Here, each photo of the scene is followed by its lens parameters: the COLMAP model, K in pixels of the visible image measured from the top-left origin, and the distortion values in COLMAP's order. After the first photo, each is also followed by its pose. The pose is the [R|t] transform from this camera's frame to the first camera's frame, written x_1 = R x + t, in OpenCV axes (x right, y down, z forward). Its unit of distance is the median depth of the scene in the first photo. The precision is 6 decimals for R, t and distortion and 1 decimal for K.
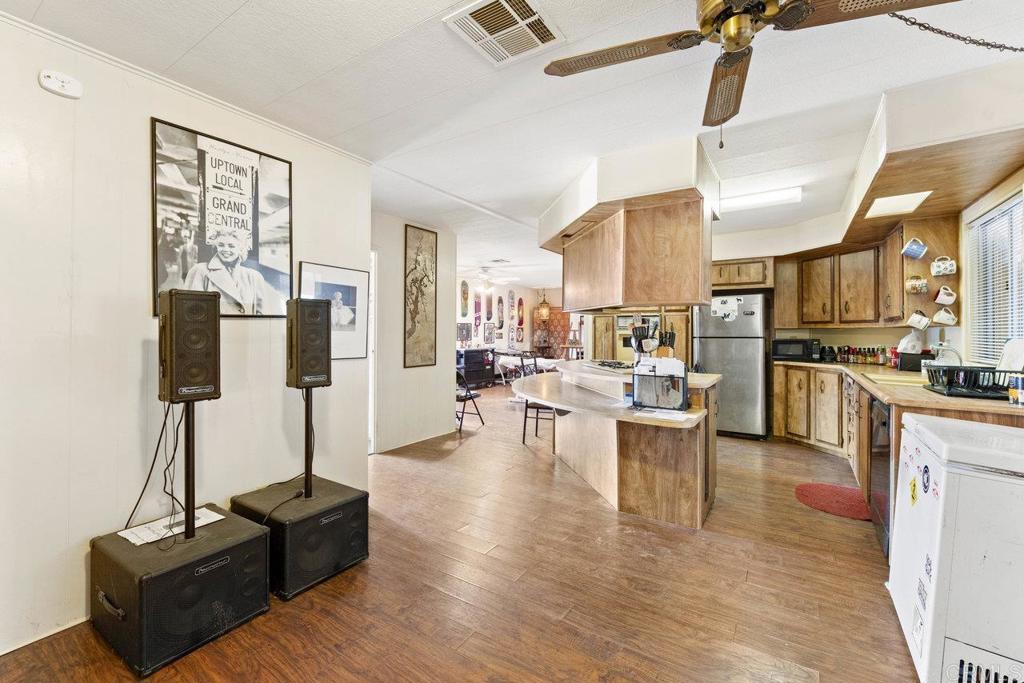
lens RADIAL K [[422.6, 0, 513.9], [0, 422.6, 328.7], [0, 0, 1]] dist [-0.002851, 0.000486]
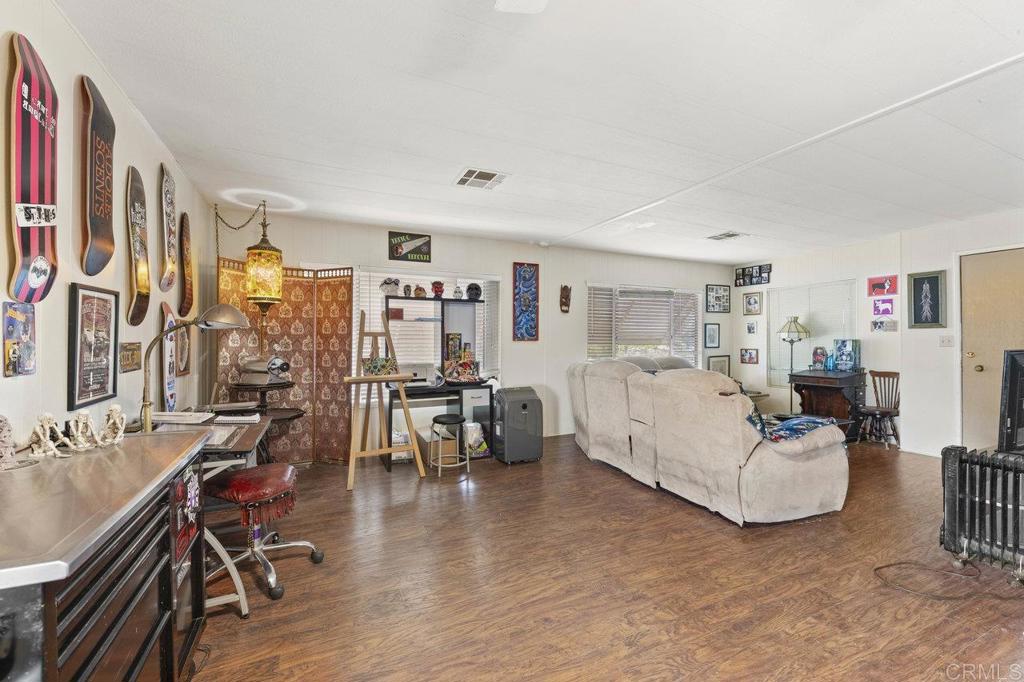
lens RADIAL K [[422.6, 0, 509.4], [0, 422.6, 335.1], [0, 0, 1]] dist [-0.002851, 0.000486]
pose [[0.522762, 0.003225, 0.852472, -0.247765], [-0.003742, 0.999992, -0.001488, 0.012562], [-0.852470, -0.002412, 0.522770, 1.590656]]
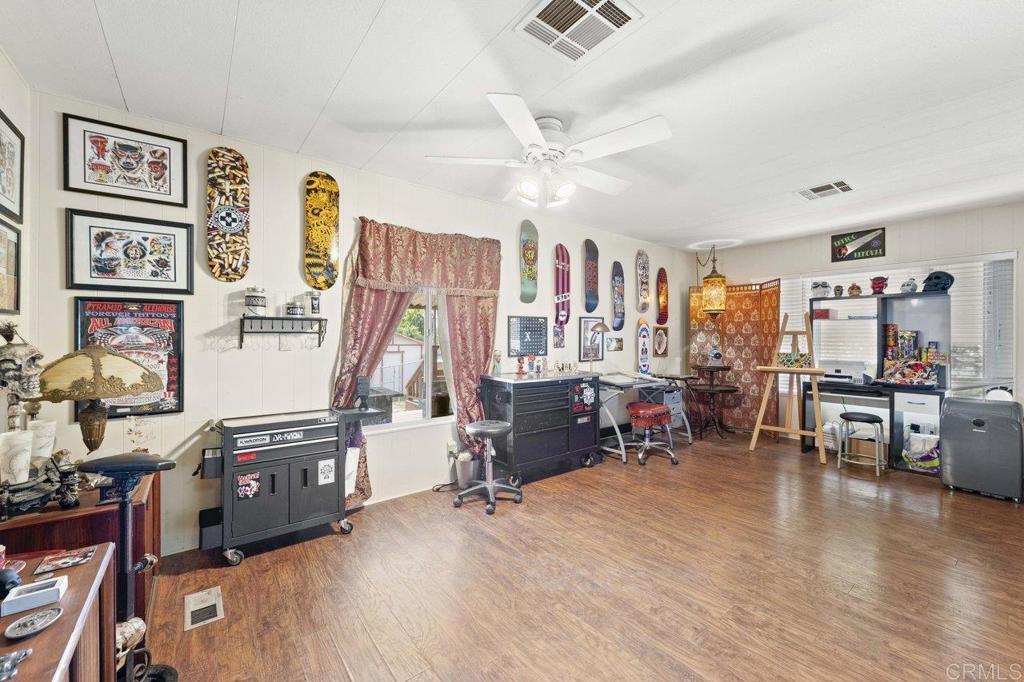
lens RADIAL K [[403.3, 0, 511.8], [0, 403.3, 337.5], [0, 0, 1]] dist [-0.001337, 0.000139]
pose [[0.946444, -0.002539, -0.322859, 0.004144], [0.005602, 0.999948, 0.008556, 0.009360], [0.322820, -0.009907, 0.946408, 1.157772]]
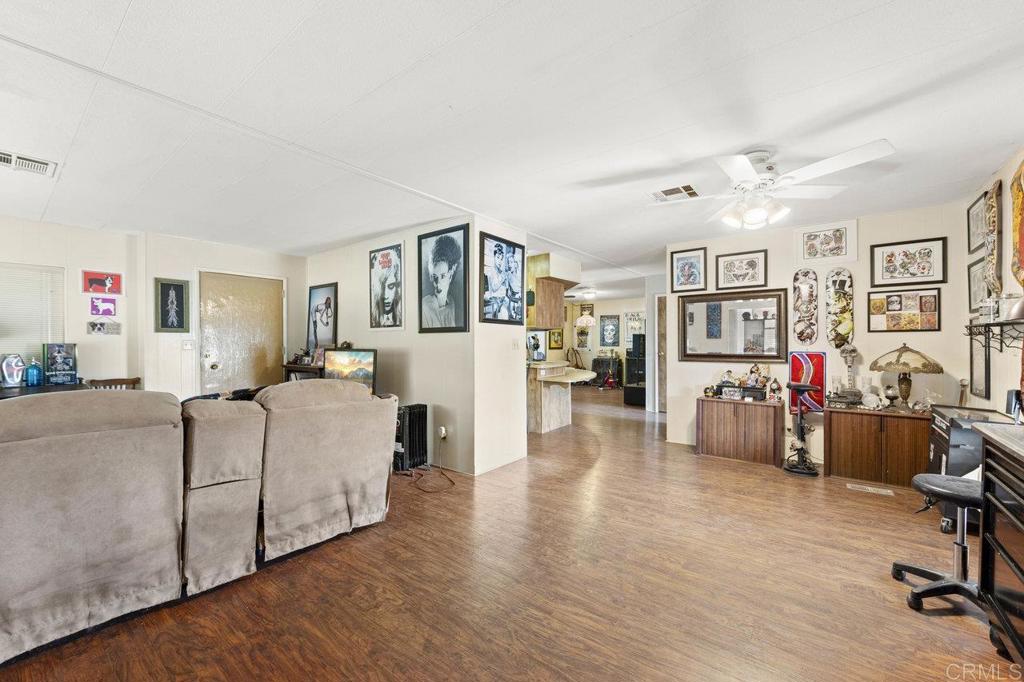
lens RADIAL K [[403.3, 0, 511.0], [0, 403.3, 341.8], [0, 0, 1]] dist [-0.001337, 0.000139]
pose [[-0.996871, -0.004646, 0.078908, 0.171496], [-0.005382, 0.999944, -0.009128, 0.018591], [-0.078861, -0.009524, -0.996840, 2.171735]]
